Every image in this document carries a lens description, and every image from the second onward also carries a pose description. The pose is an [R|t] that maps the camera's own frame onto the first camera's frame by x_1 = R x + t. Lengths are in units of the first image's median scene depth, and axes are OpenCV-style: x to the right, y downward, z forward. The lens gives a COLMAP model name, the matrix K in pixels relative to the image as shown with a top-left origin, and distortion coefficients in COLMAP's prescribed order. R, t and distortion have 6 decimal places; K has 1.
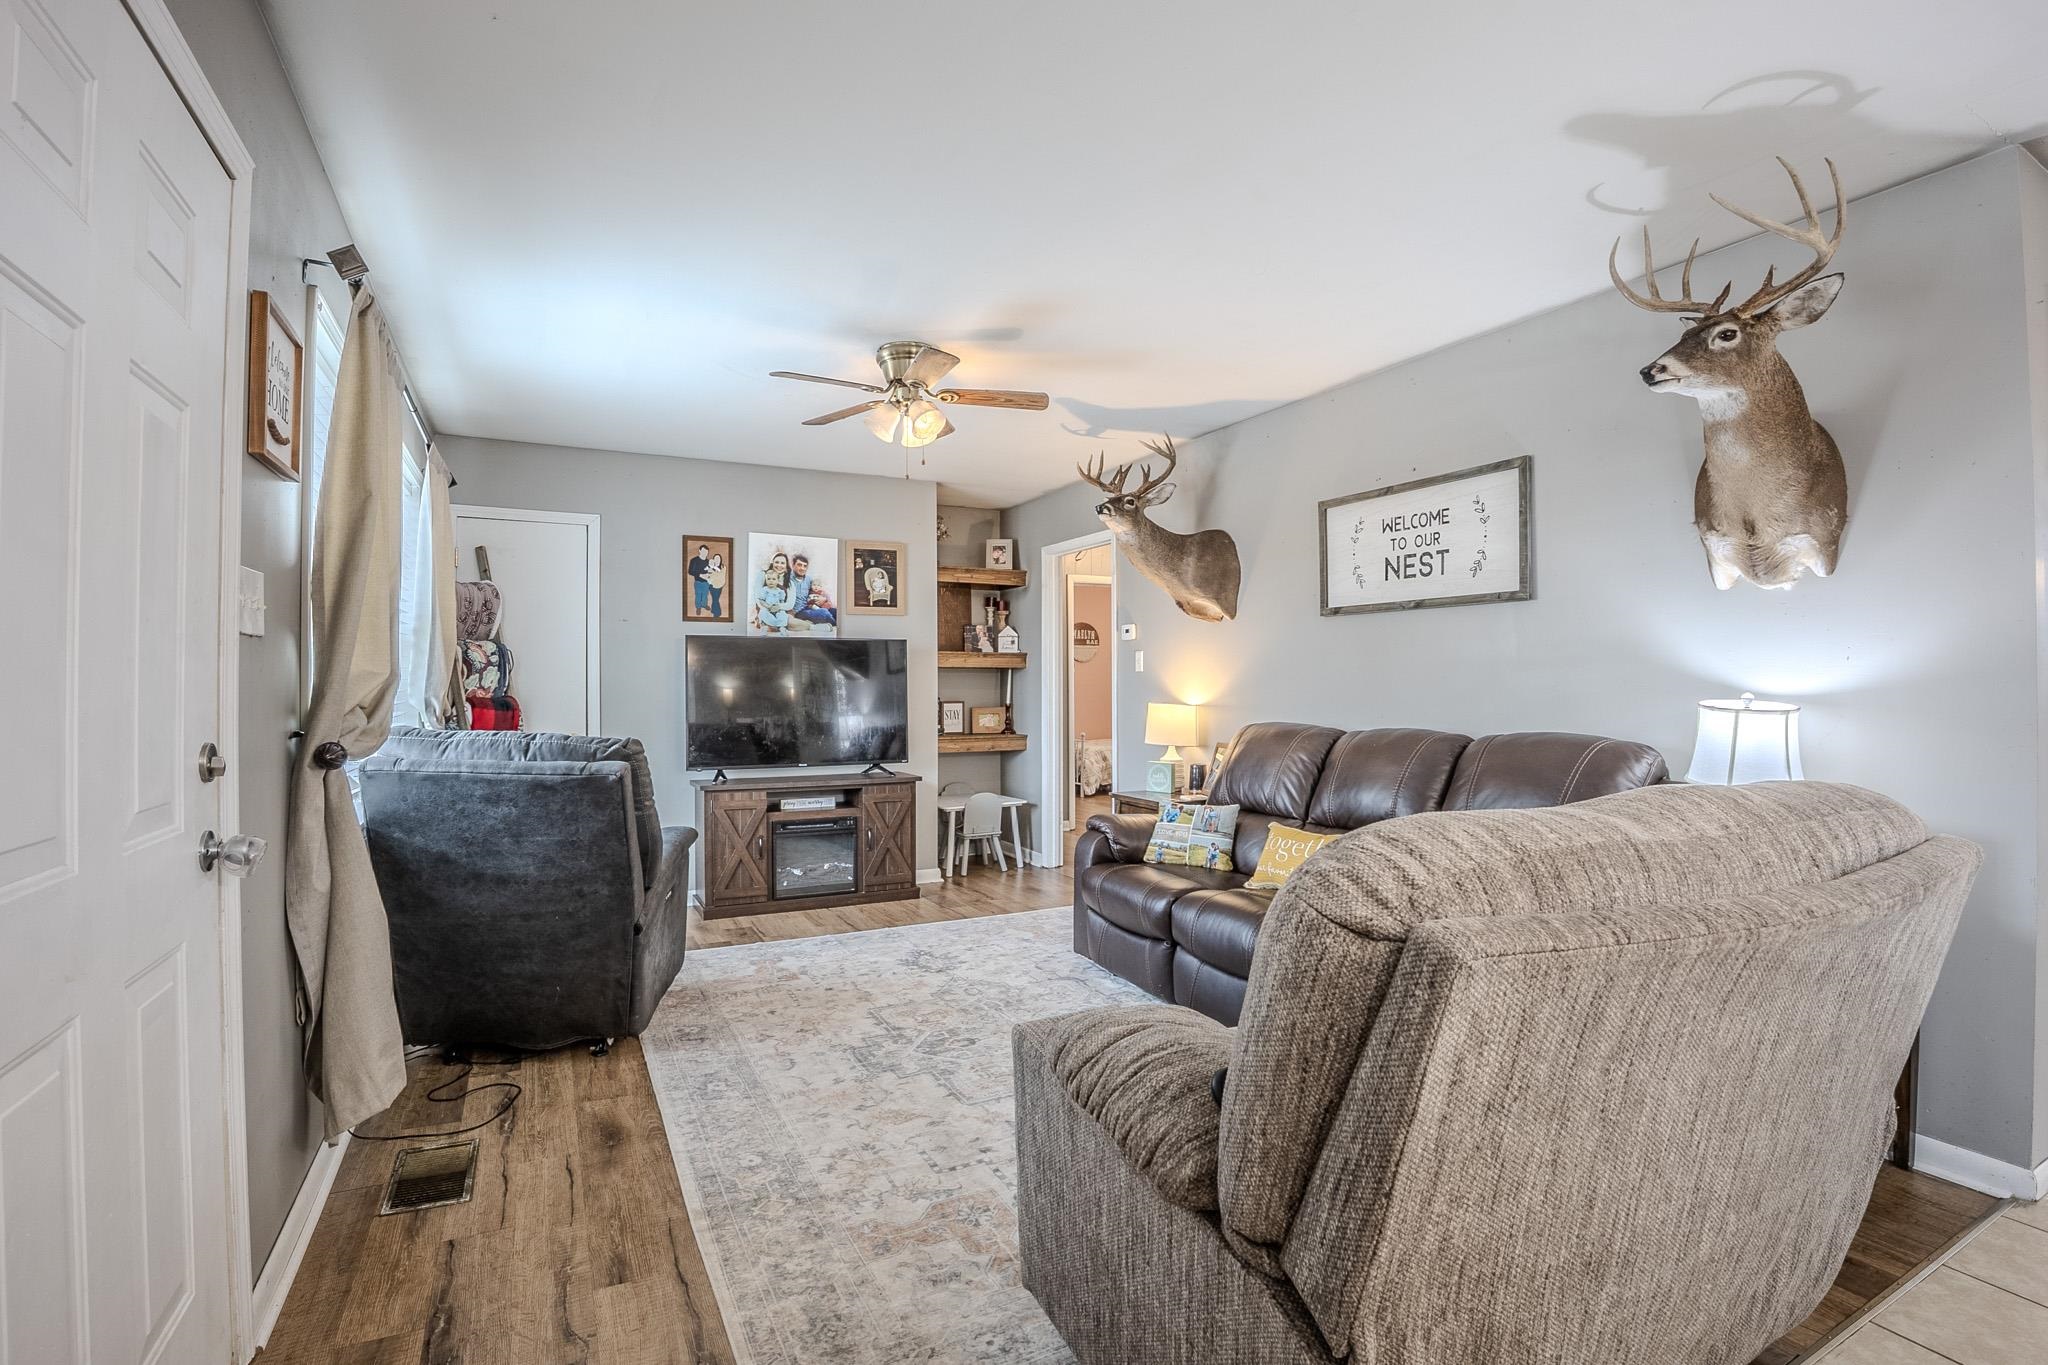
lens RADIAL K [[947.4, 0, 1025.1], [0, 947.4, 680.2], [0, 0, 1]] dist [-0.045202, -0.000288]
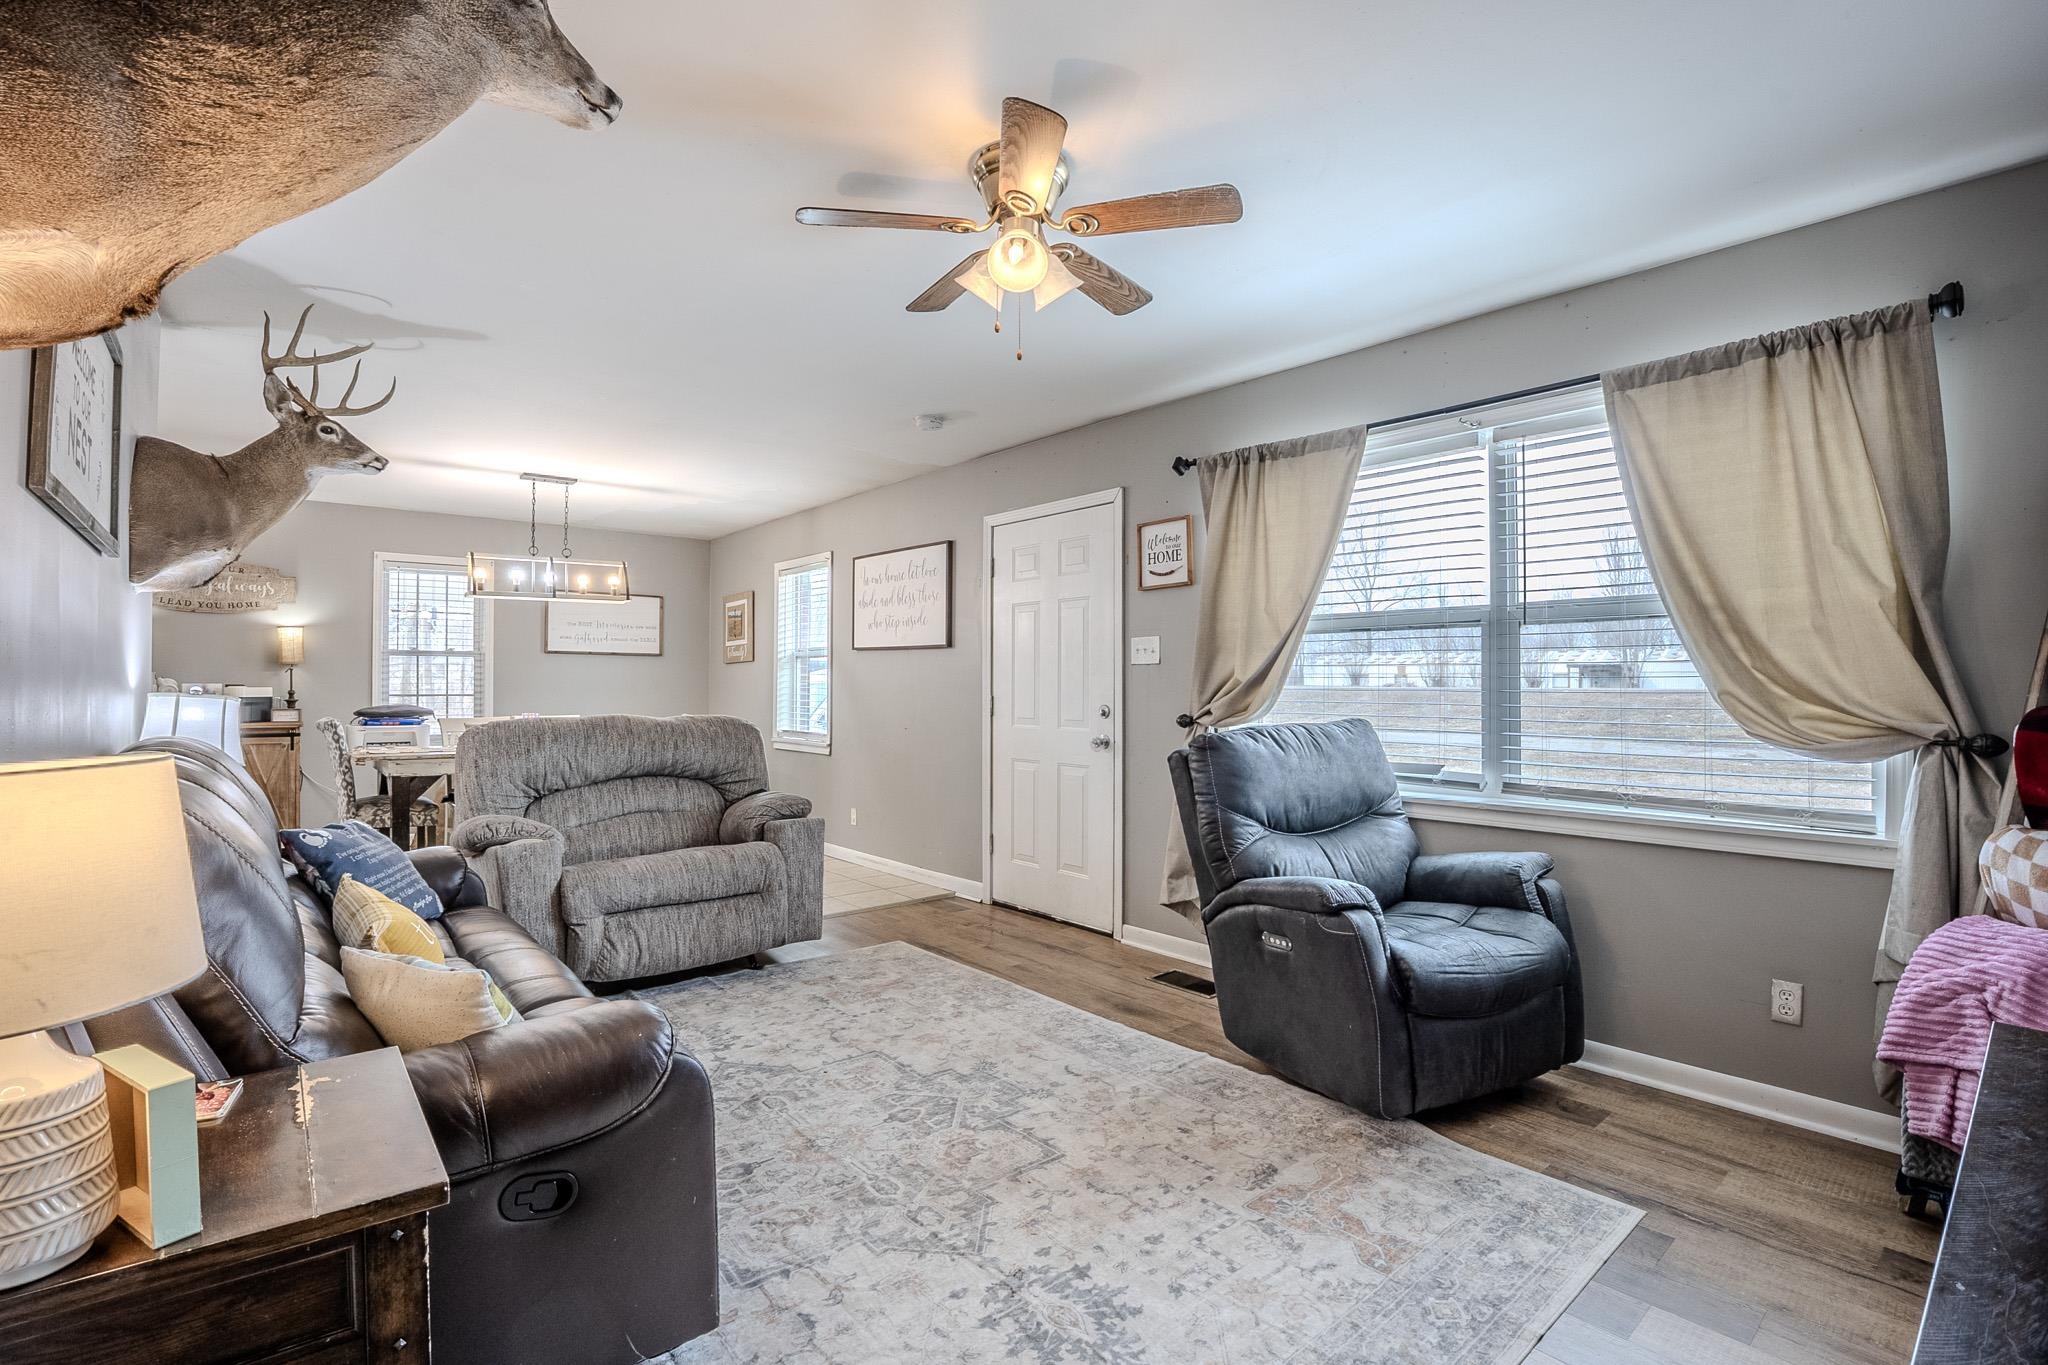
lens RADIAL K [[947.4, 0, 1024.0], [0, 947.4, 680.5], [0, 0, 1]] dist [-0.045202, -0.000288]
pose [[-0.974383, -0.005024, -0.224838, 0.018559], [-0.002010, 0.999905, -0.013633, 0.016407], [0.224886, -0.012832, -0.974301, 1.844087]]
